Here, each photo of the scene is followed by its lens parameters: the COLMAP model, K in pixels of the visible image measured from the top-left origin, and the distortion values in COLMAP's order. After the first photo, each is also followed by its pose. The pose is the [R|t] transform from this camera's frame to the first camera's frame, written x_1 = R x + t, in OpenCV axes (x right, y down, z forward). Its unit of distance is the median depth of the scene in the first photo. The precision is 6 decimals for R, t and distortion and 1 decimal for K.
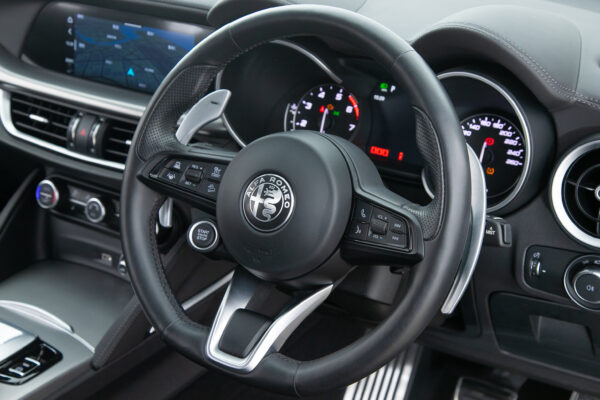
lens RADIAL K [[910.5, 0, 300.0], [0, 910.5, 200.0], [0, 0, 1]] dist [0.018122, 0.043451]
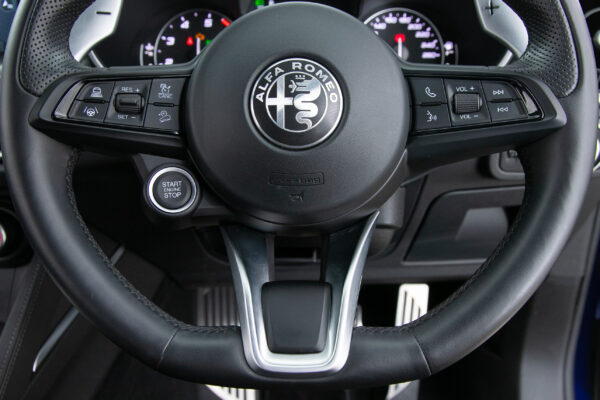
lens RADIAL K [[597.8, 0, 300.0], [0, 597.8, 200.0], [0, 0, 1]] dist [-0.078871, 0.005446]
pose [[0.842677, -0.228641, 0.487462, -0.208976], [0.230316, 0.971416, 0.057489, 0.037405], [-0.486673, 0.063826, 0.871250, 0.535926]]
